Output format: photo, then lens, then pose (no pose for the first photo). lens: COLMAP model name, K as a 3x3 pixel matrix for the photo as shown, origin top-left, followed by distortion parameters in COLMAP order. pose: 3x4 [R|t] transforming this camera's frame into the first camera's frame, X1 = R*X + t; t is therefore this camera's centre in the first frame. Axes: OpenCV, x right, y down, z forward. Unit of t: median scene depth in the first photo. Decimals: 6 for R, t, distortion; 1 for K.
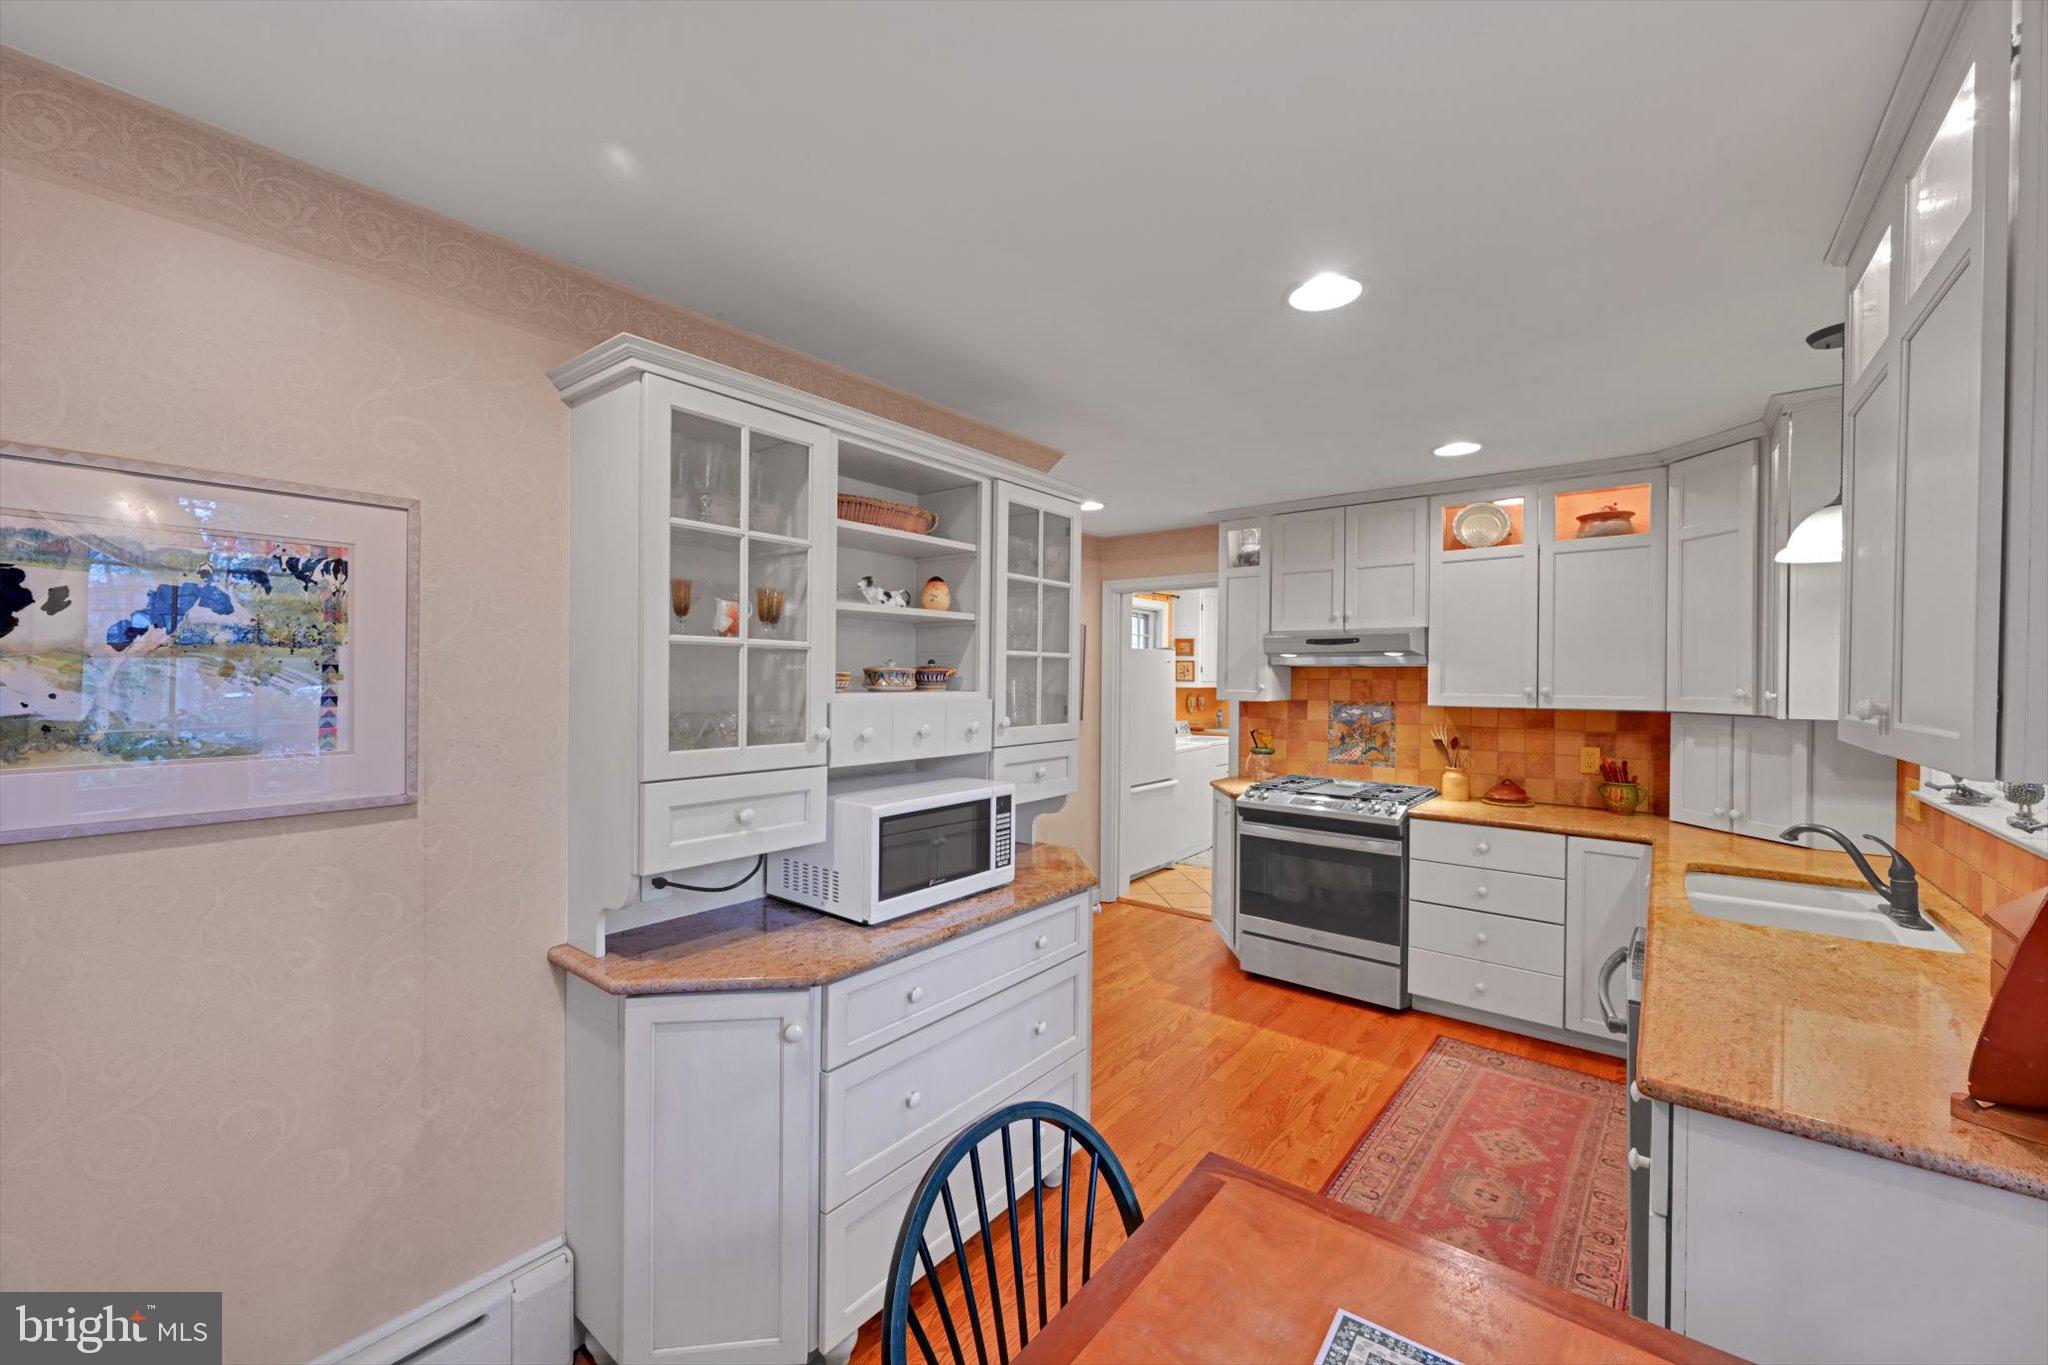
lens RADIAL K [[804.0, 0, 1024.0], [0, 804.0, 682.5], [0, 0, 1]] dist [-0.000985, -0.000161]
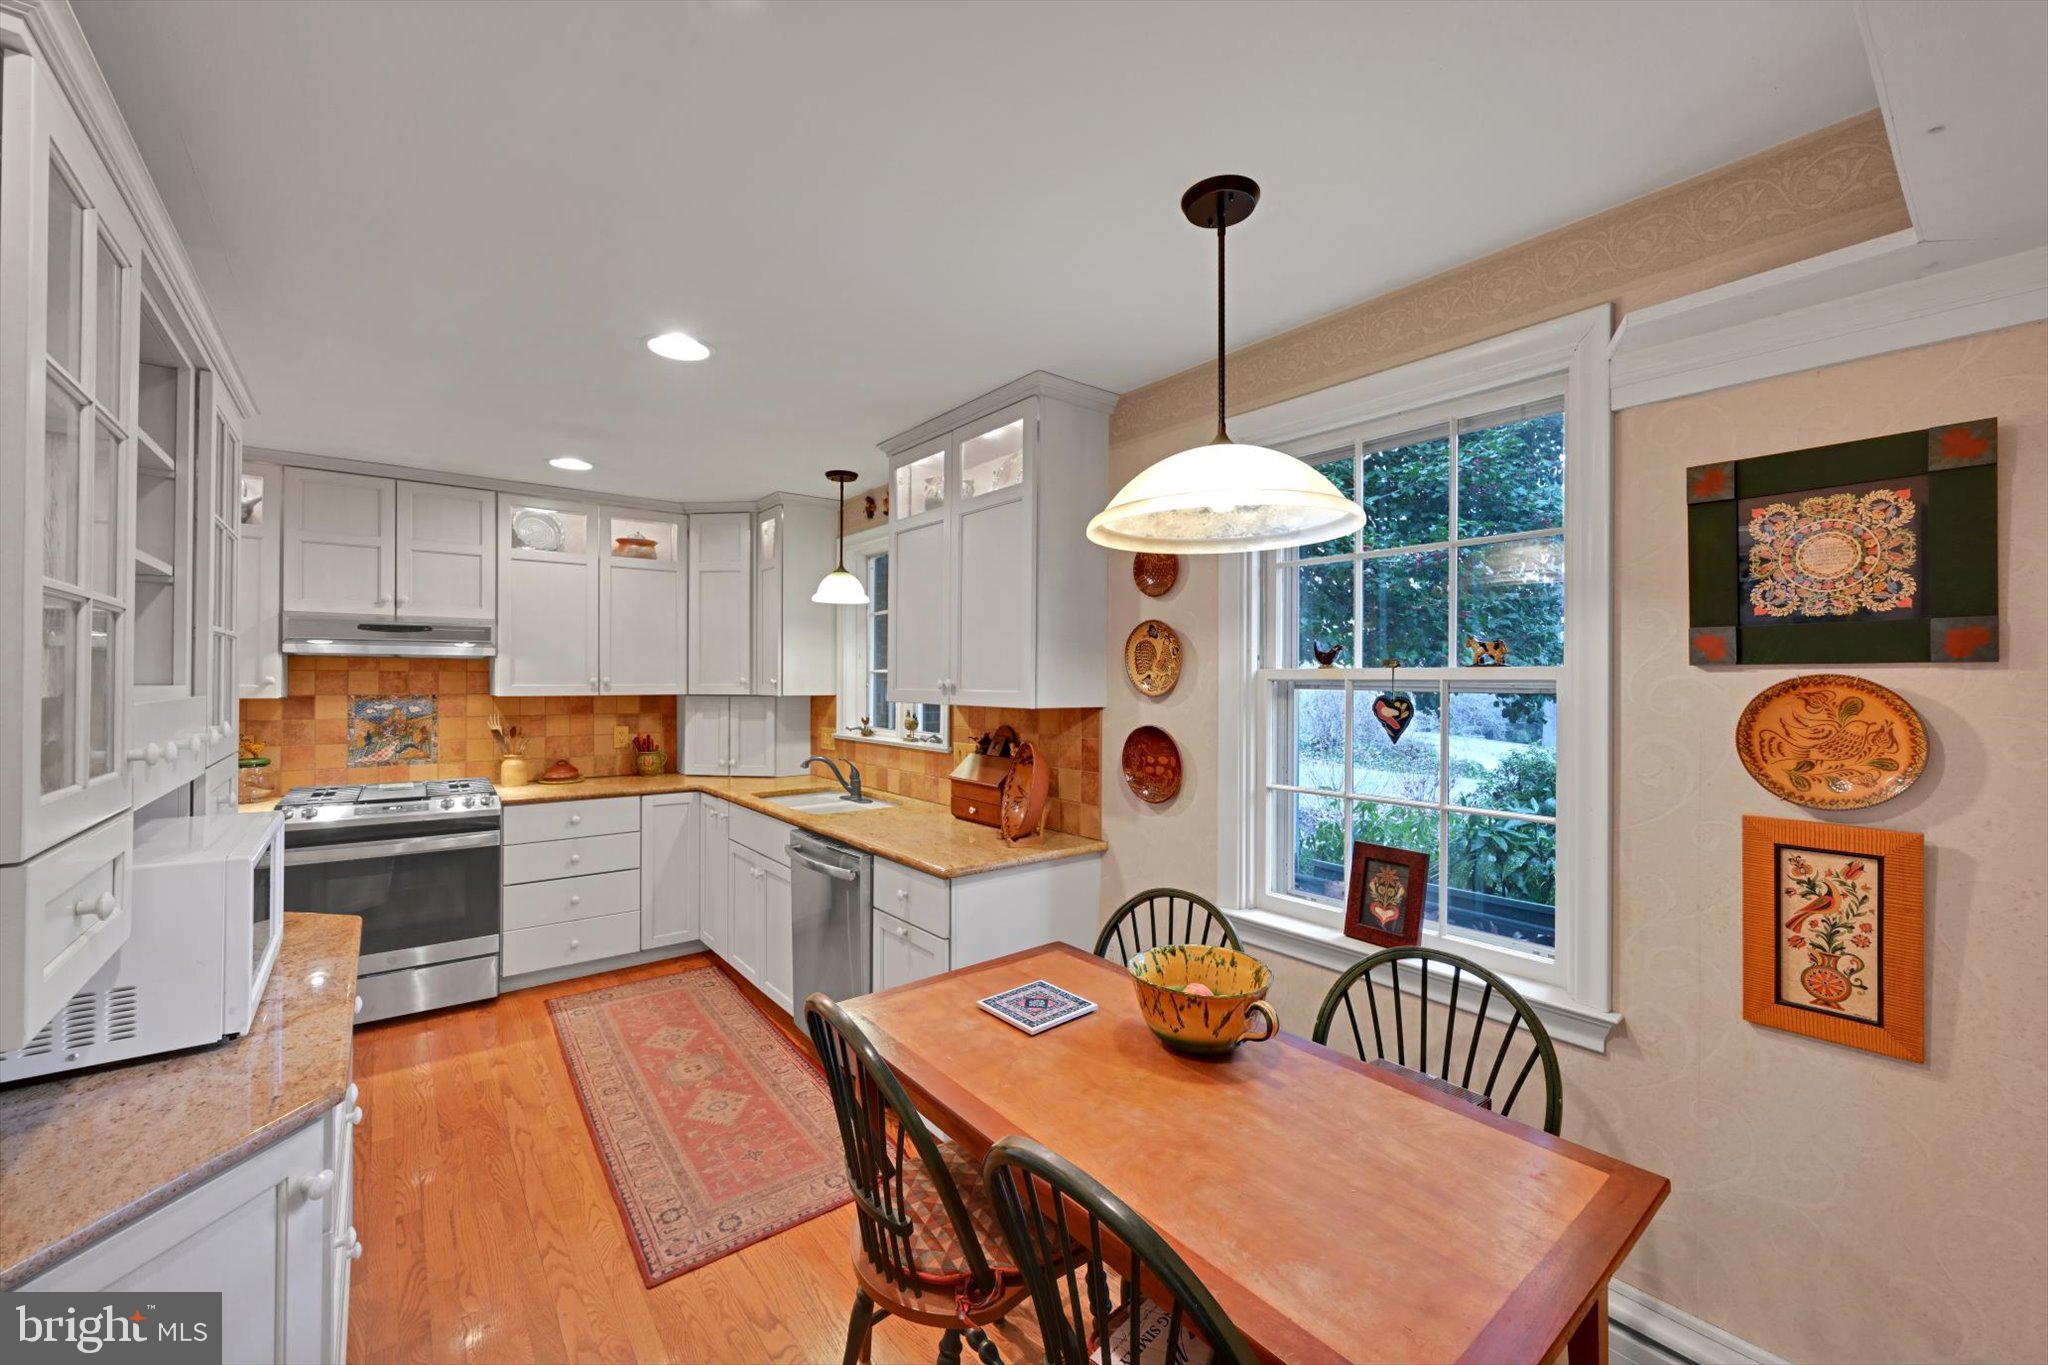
lens RADIAL K [[807.4, 0, 1023.8], [0, 807.4, 677.8], [0, 0, 1]] dist [0.001821, 0.000220]
pose [[0.227496, -0.005028, 0.973766, -0.374927], [0.004502, 0.999981, 0.004112, 0.004026], [-0.973769, 0.003449, 0.227515, 0.120971]]
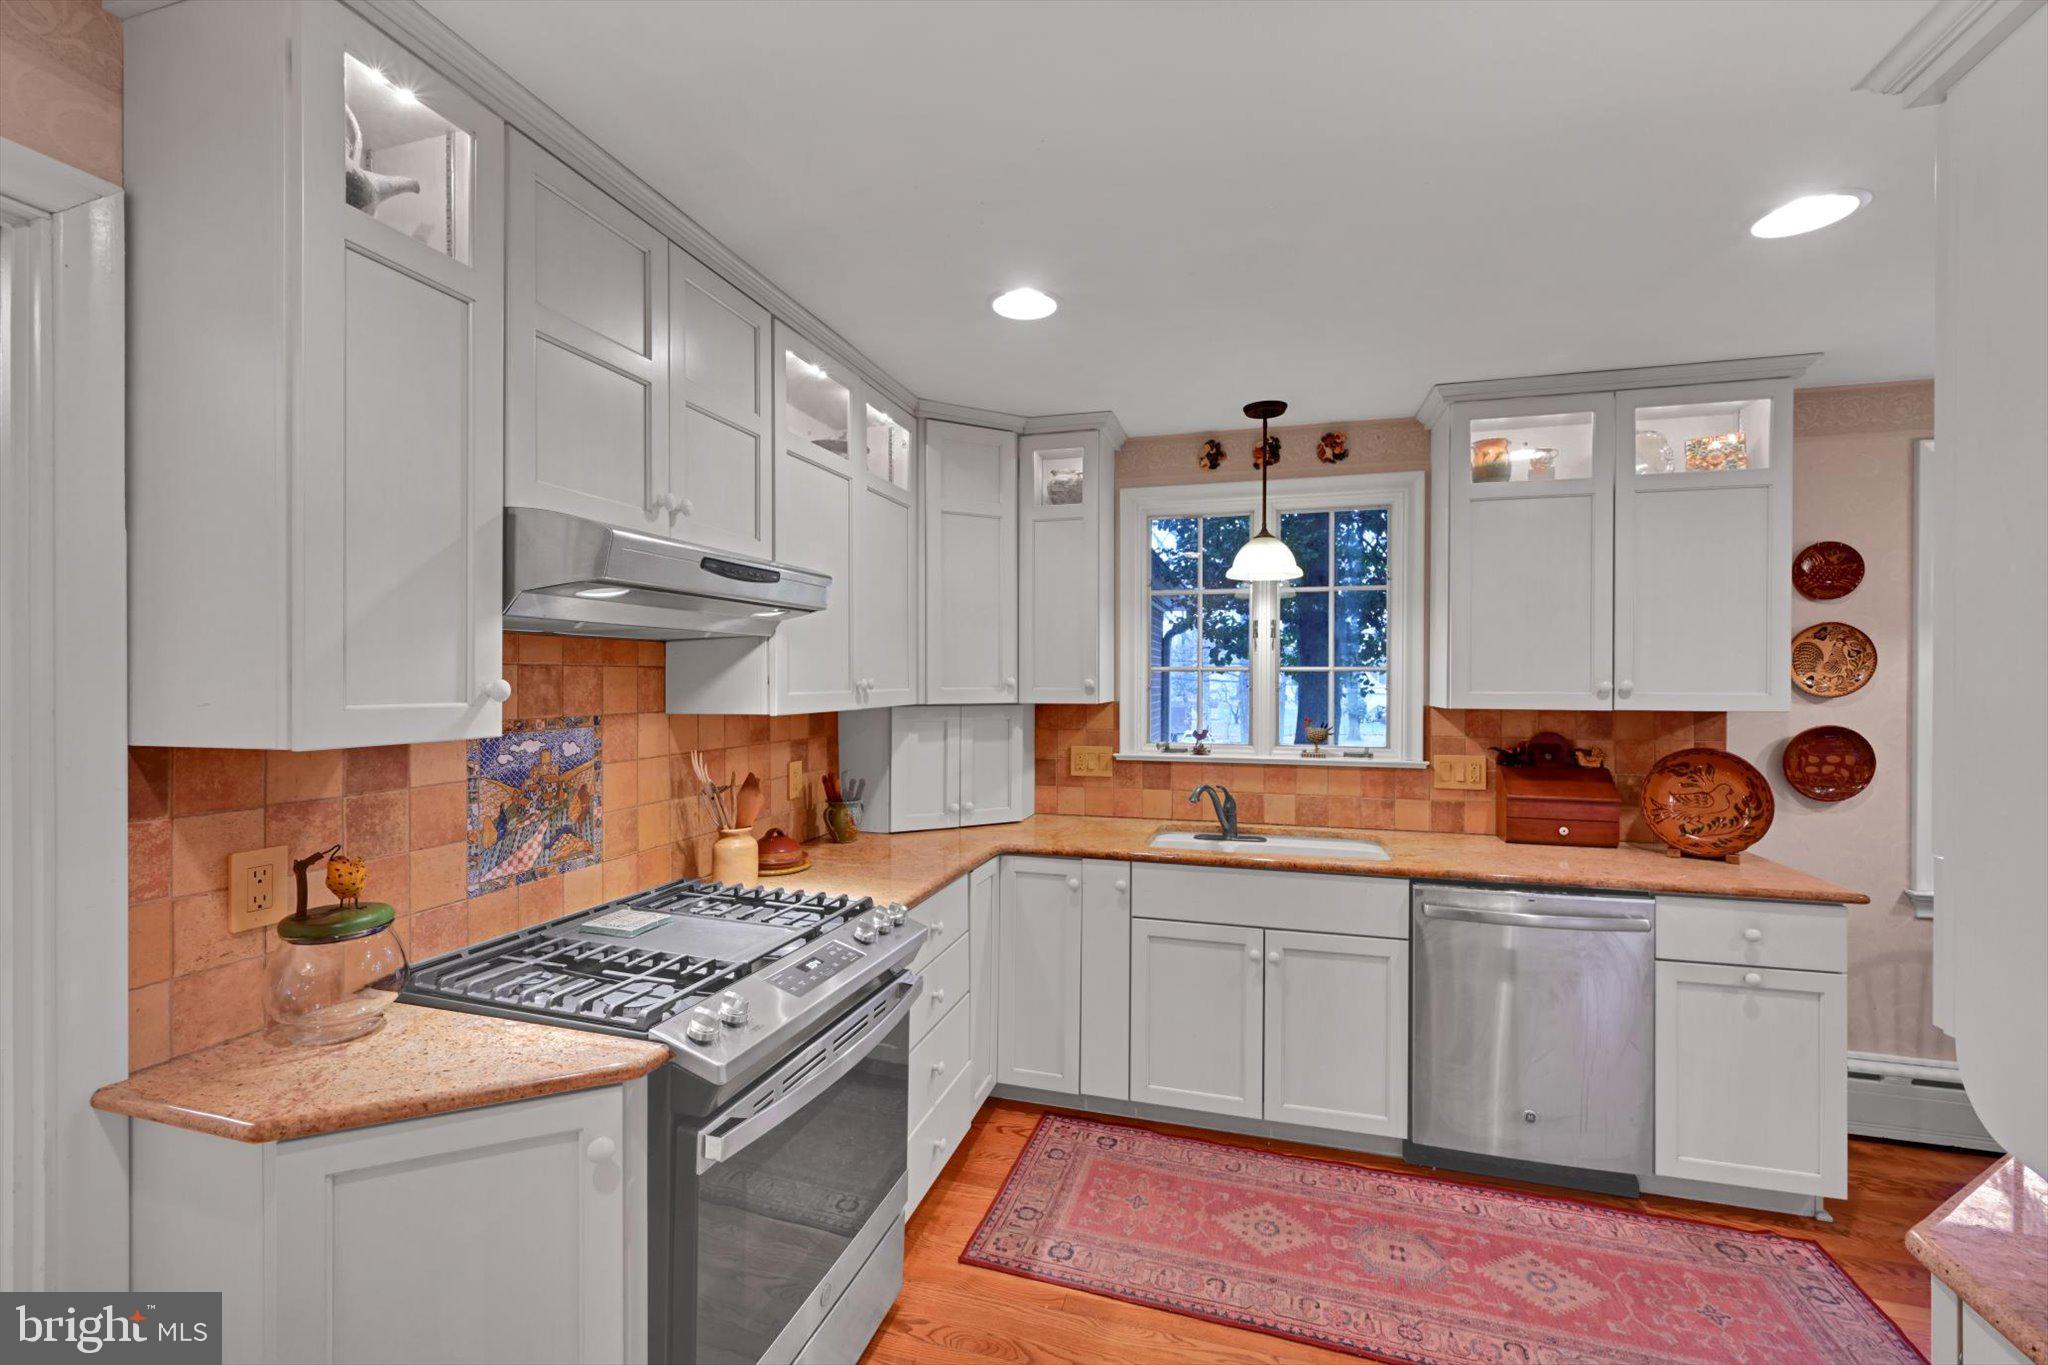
lens RADIAL K [[851.7, 0, 1024.0], [0, 851.7, 682.5], [0, 0, 1]] dist [0.001825, 0.000194]
pose [[-0.386814, -0.013641, 0.922057, -0.079553], [0.000468, 0.999888, 0.014989, -0.001511], [-0.922158, 0.006229, -0.386764, 1.148055]]
